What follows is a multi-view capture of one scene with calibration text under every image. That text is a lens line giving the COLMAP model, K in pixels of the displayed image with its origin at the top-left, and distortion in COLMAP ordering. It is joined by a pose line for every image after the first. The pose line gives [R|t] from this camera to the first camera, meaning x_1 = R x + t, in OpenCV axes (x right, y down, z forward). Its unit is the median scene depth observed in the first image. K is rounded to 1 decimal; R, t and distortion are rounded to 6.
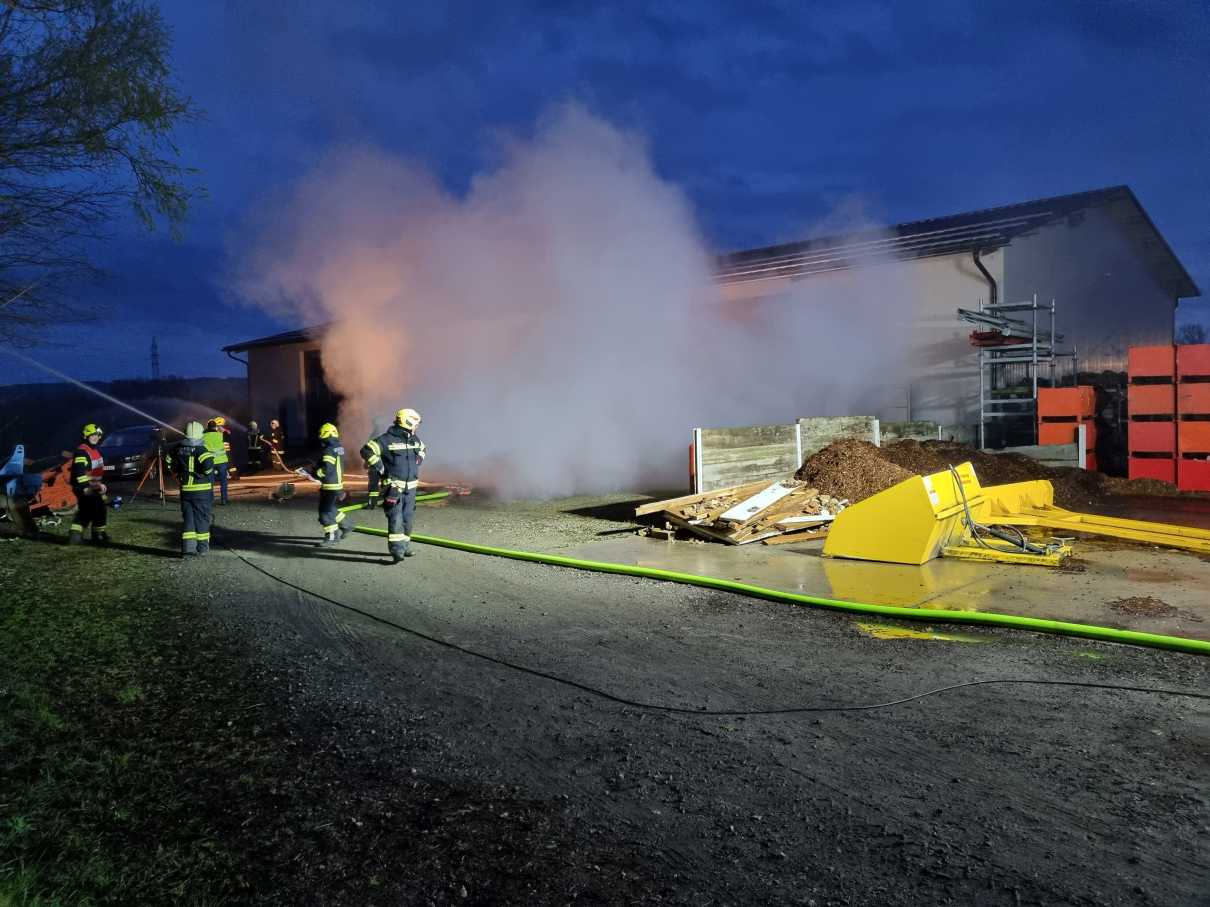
lens RADIAL K [[914.4, 0, 612.1], [0, 914.4, 445.9], [0, 0, 1]] dist [0.083412, -0.067853]
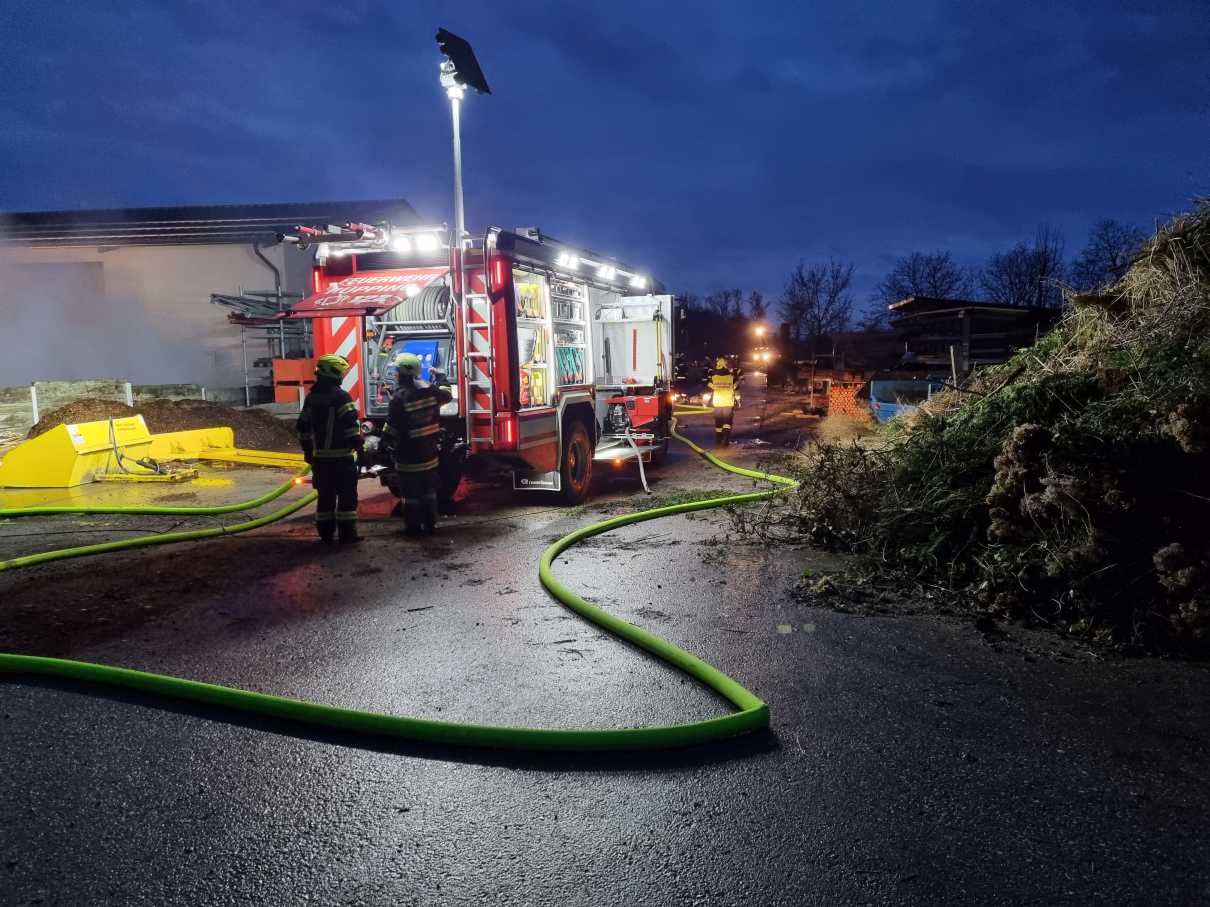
lens RADIAL K [[911.7, 0, 618.3], [0, 911.7, 443.6], [0, 0, 1]] dist [0.090731, -0.071733]
pose [[0.832413, -0.036678, 0.552940, 0.201606], [0.015030, 0.998934, 0.043635, 0.010455], [-0.553952, -0.028012, 0.832078, -0.524158]]
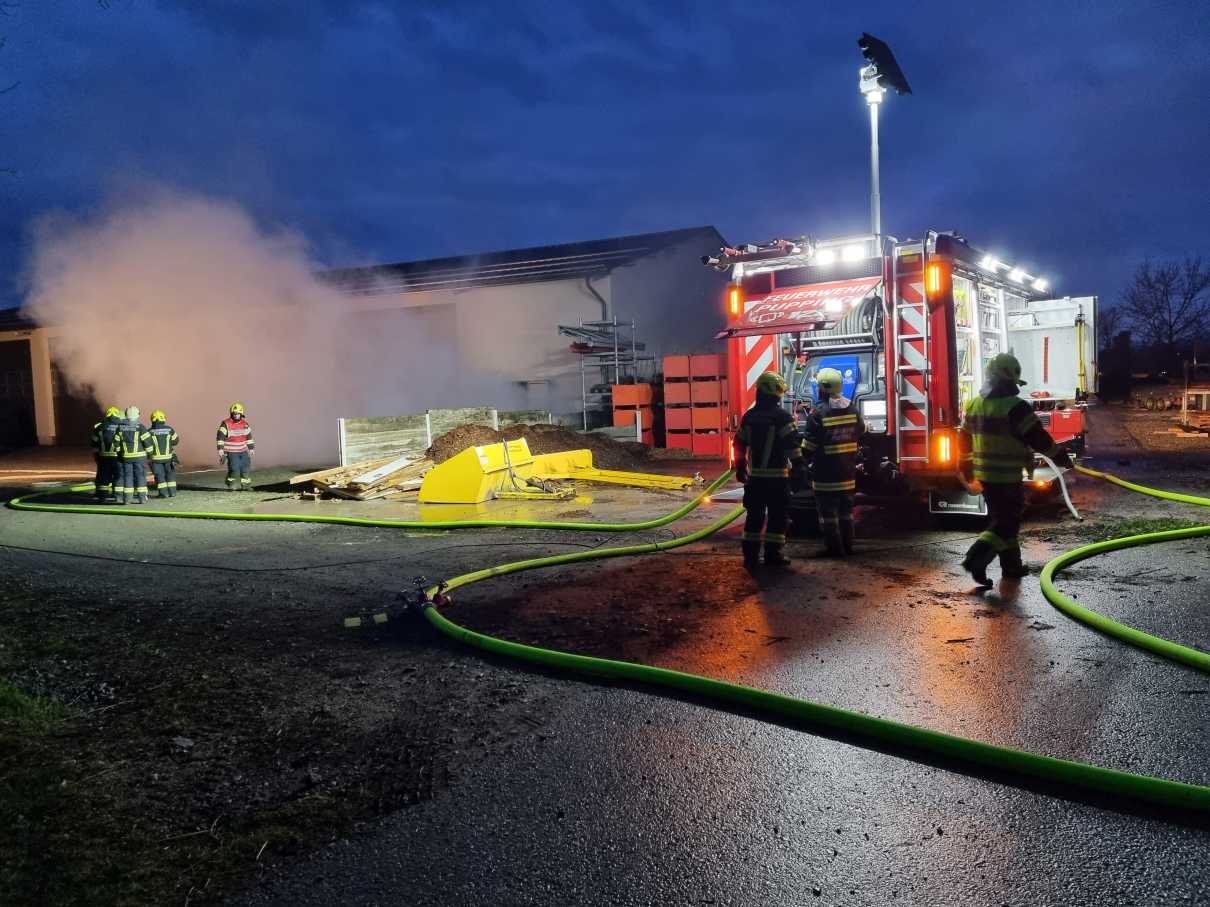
lens RADIAL K [[914.4, 0, 612.1], [0, 914.4, 445.9], [0, 0, 1]] dist [0.083412, -0.067853]
pose [[0.956131, -0.027865, 0.291612, 0.085895], [0.024855, 0.999593, 0.014023, 0.013214], [-0.291884, -0.006160, 0.956434, -0.439721]]
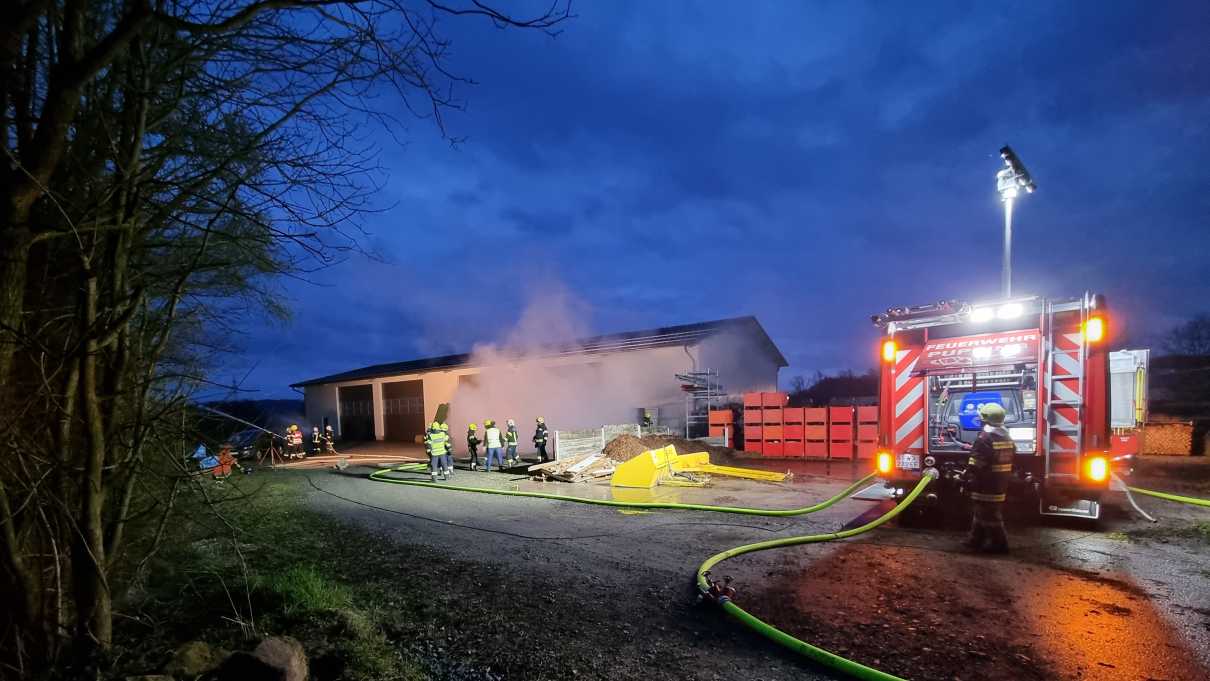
lens RADIAL K [[502.3, 0, 596.2], [0, 502.3, 445.6], [0, 0, 1]] dist [-0.003705, -0.000179]
pose [[0.985799, -0.012022, 0.167497, -0.014681], [0.009274, 0.999809, 0.017182, -0.003331], [-0.167672, -0.015385, 0.985723, -0.206816]]
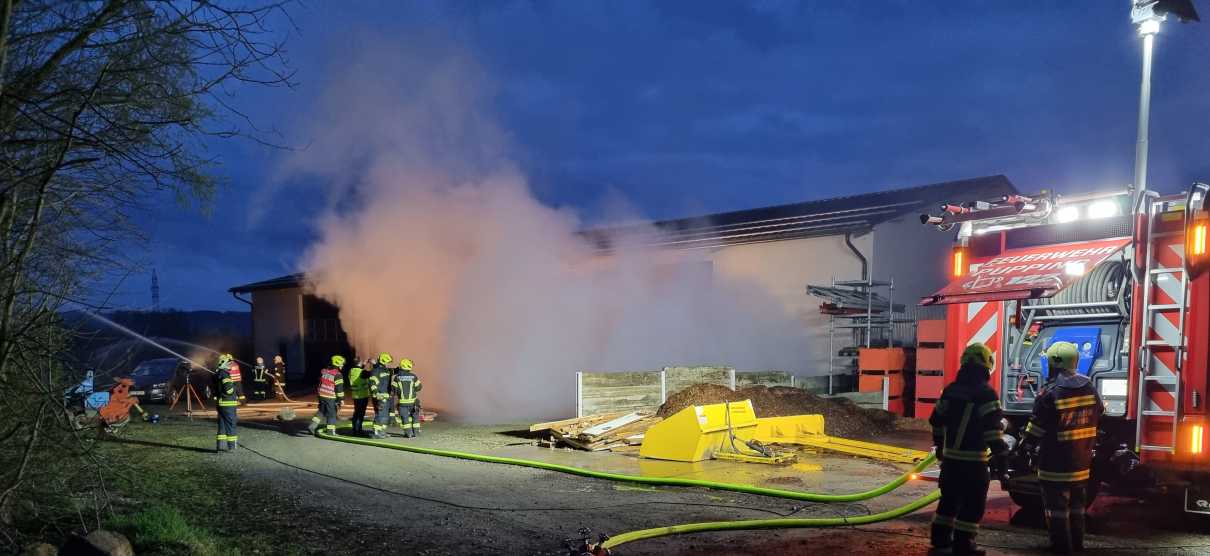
lens RADIAL K [[915.0, 0, 598.9], [0, 915.0, 443.1], [0, 0, 1]] dist [0.083592, -0.075392]
pose [[0.999597, 0.026504, -0.010147, 0.153279], [-0.025879, 0.998014, 0.057436, 0.008761], [0.011650, -0.057150, 0.998298, -0.457701]]
